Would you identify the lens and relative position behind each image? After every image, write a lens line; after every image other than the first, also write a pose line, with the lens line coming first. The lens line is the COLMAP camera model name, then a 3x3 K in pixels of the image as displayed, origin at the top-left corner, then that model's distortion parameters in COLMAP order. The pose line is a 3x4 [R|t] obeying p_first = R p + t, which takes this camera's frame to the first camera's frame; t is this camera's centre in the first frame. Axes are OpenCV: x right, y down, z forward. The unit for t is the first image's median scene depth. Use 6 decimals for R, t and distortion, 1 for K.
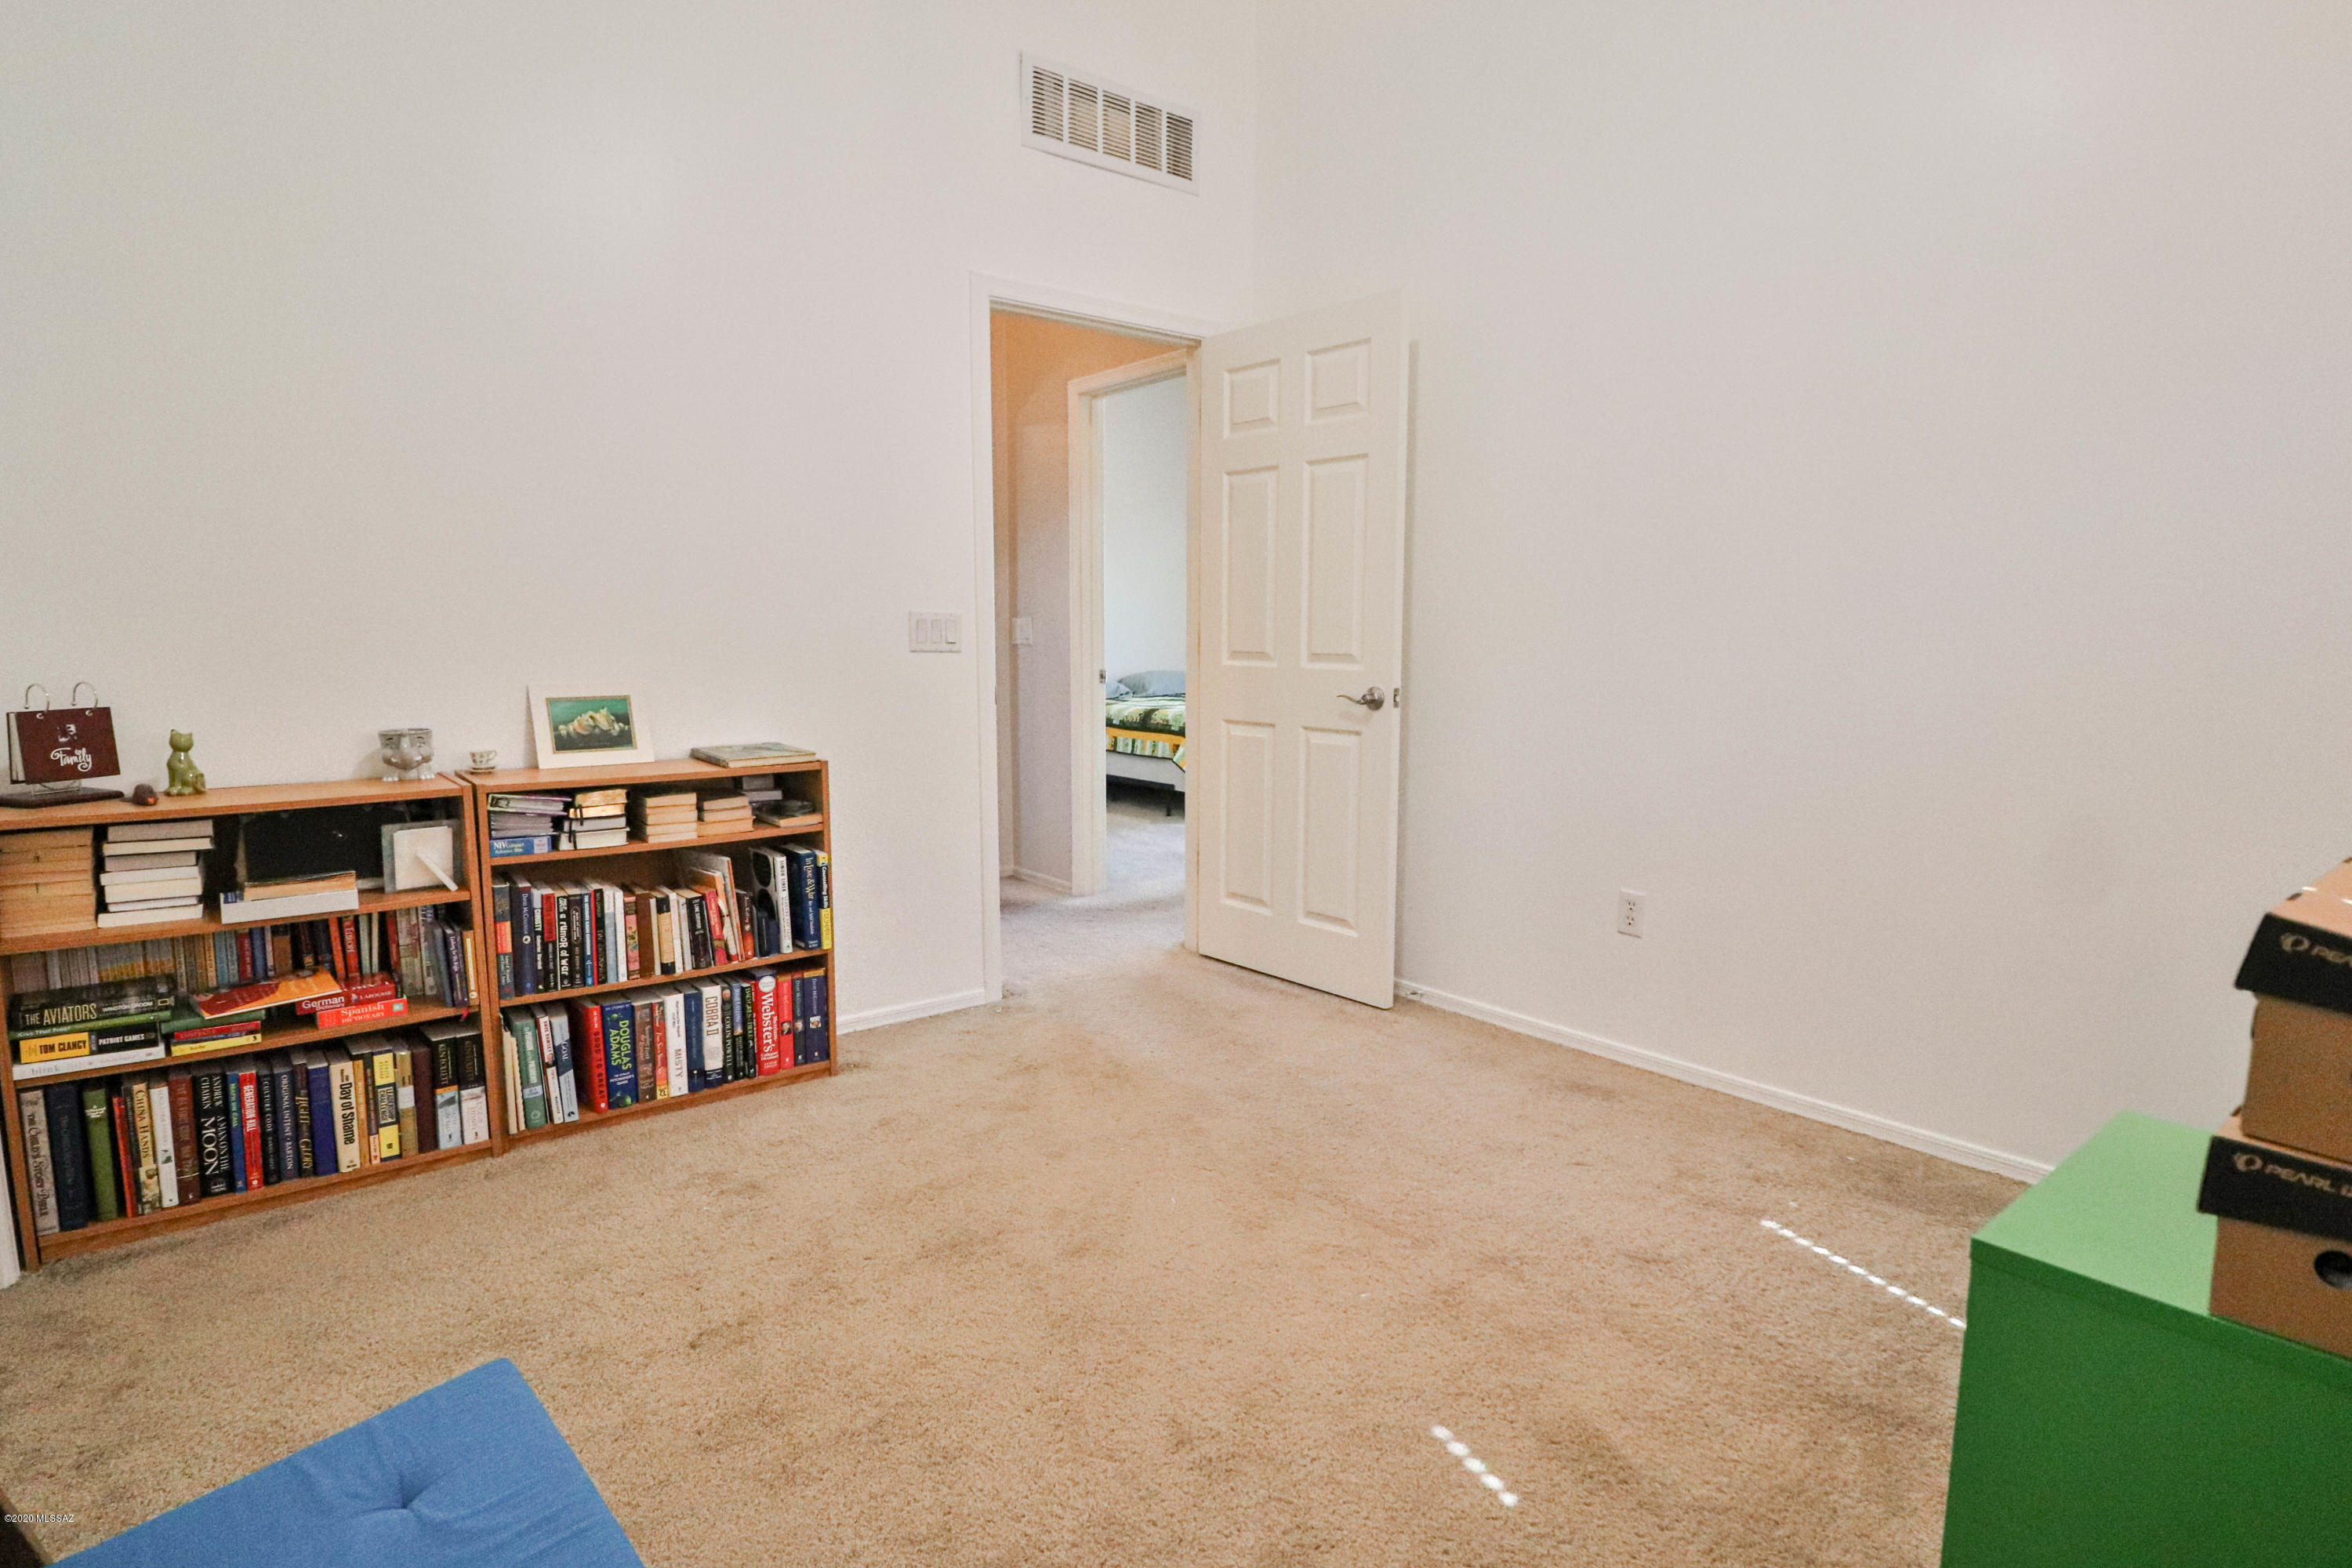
lens RADIAL K [[1234.9, 0, 1163.9], [0, 1234.9, 790.7], [0, 0, 1]] dist [-0.004491, -0.004091]
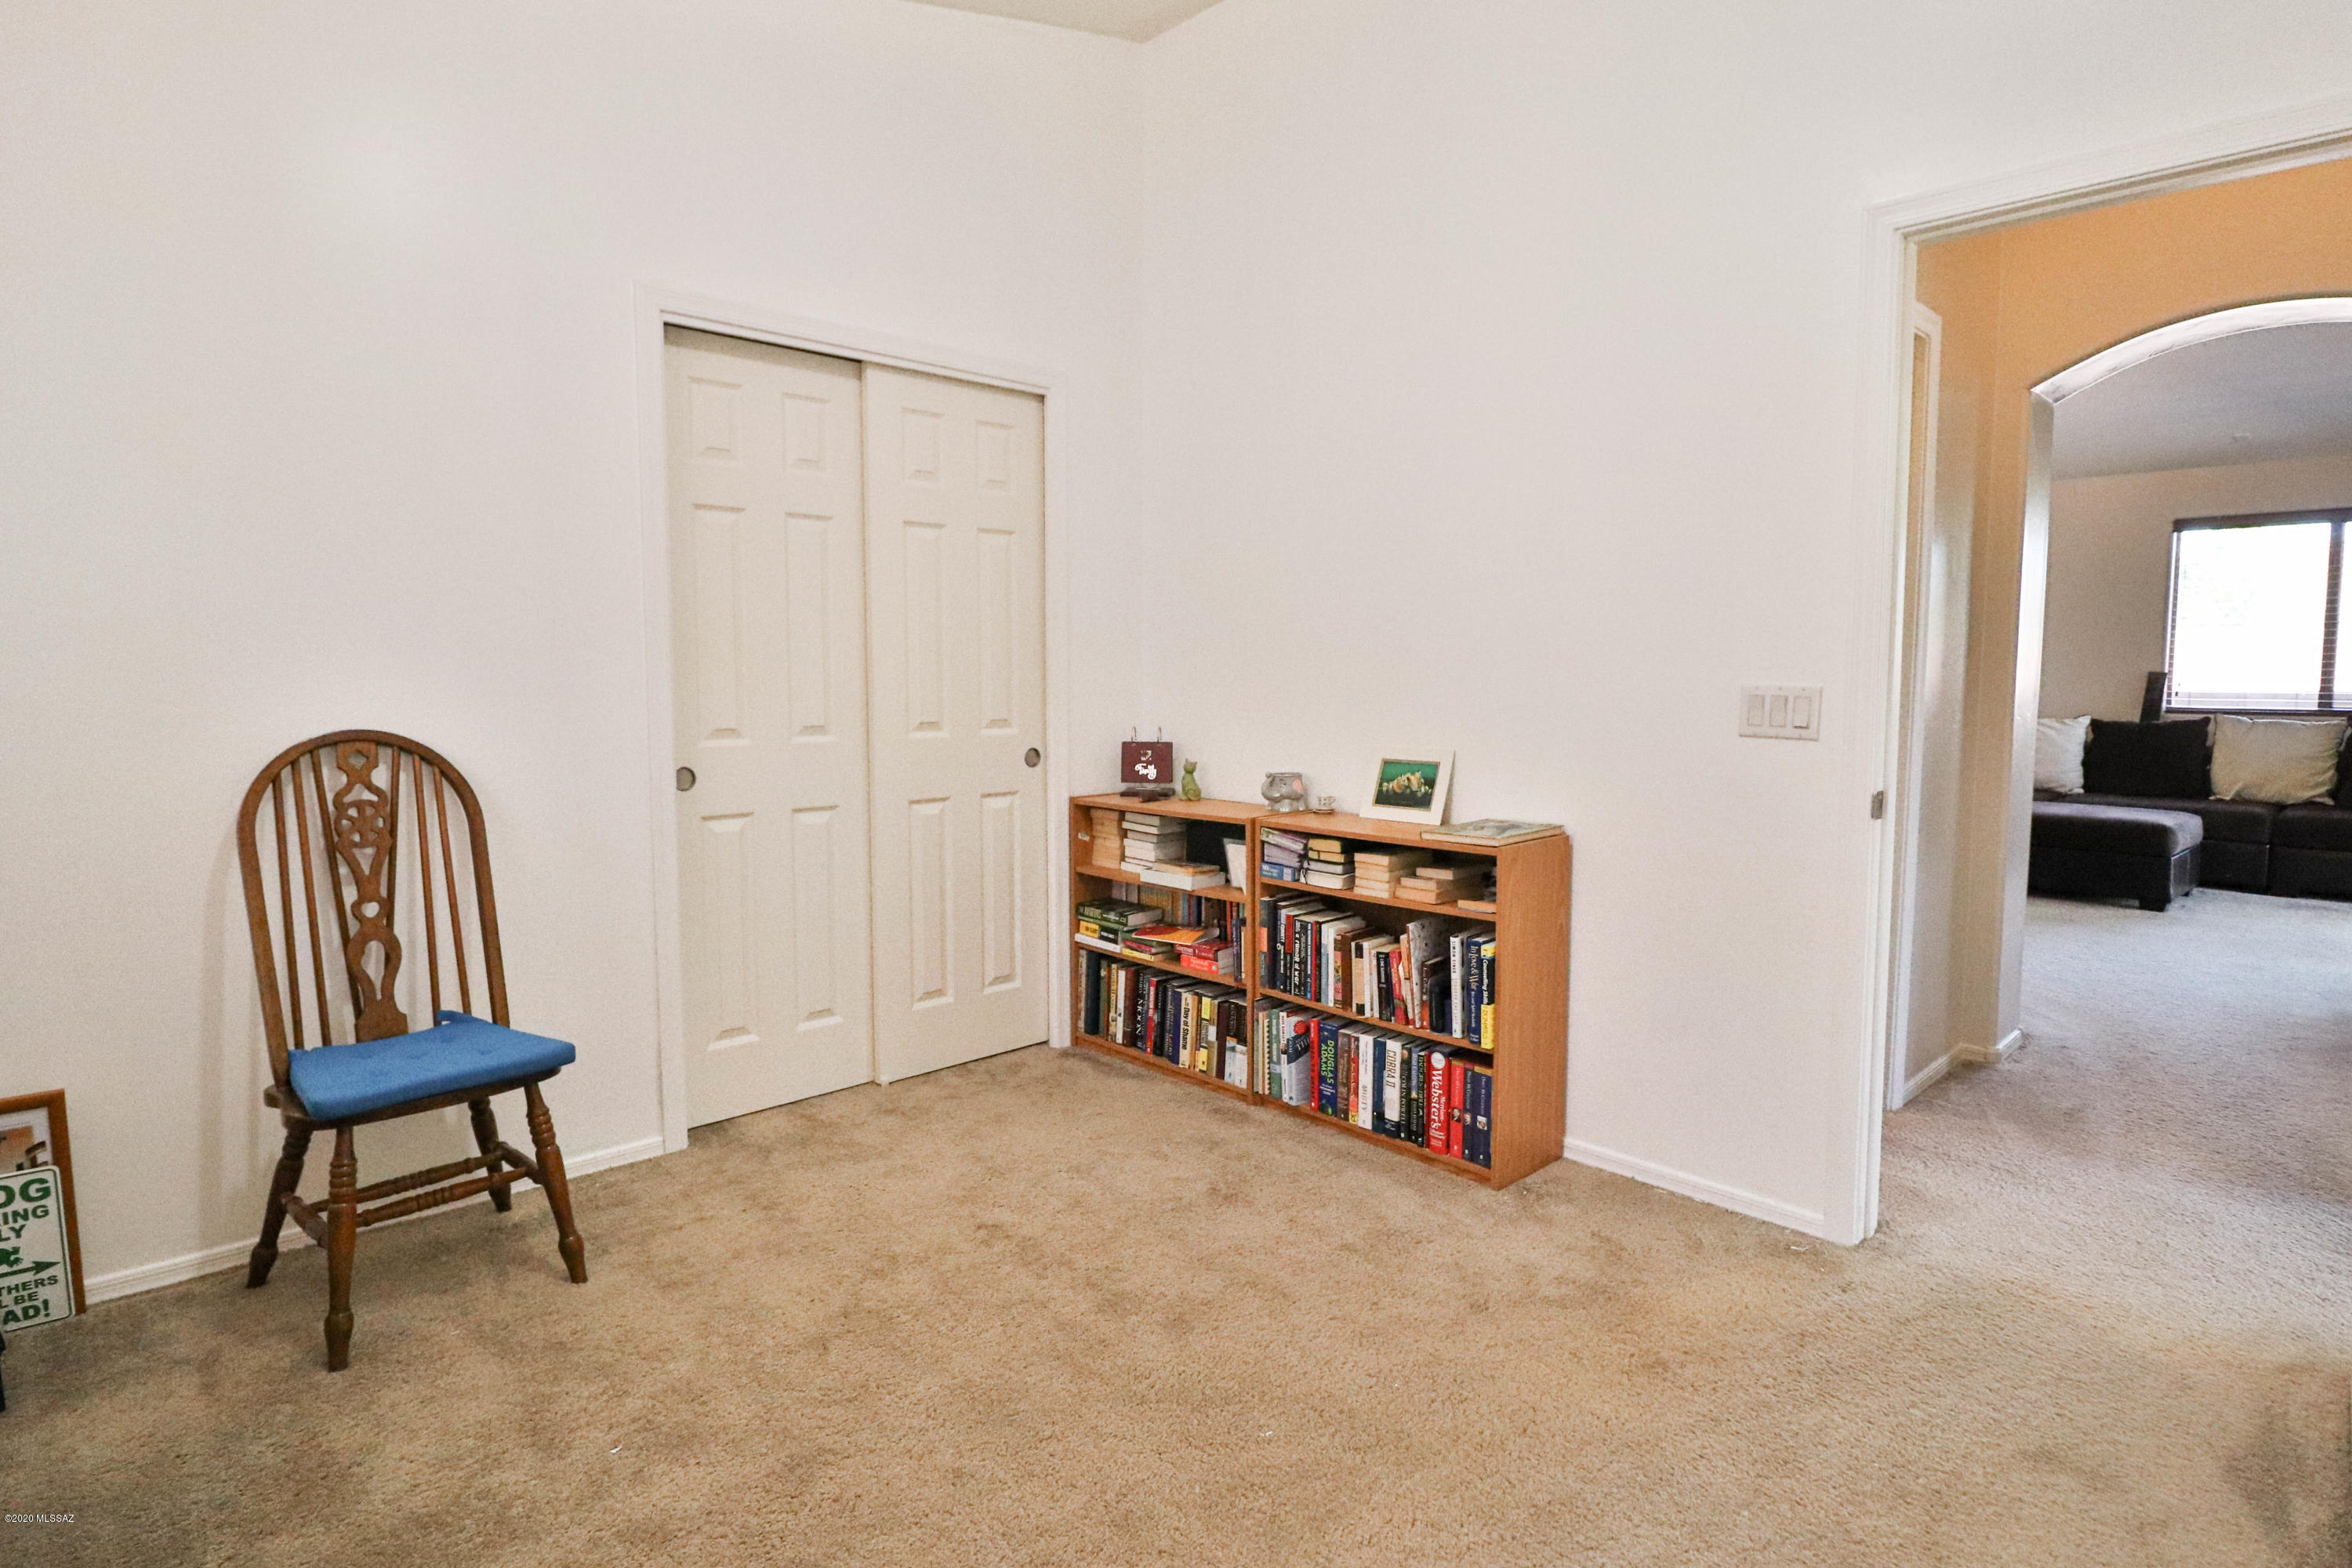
lens RADIAL K [[1234.9, 0, 1179.0], [0, 1234.9, 775.6], [0, 0, 1]] dist [-0.004491, -0.004091]
pose [[0.072471, 0.084343, -0.993798, 0.678839], [-0.127415, 0.989037, 0.074647, -0.126399], [0.989198, 0.121215, 0.082423, 0.740274]]
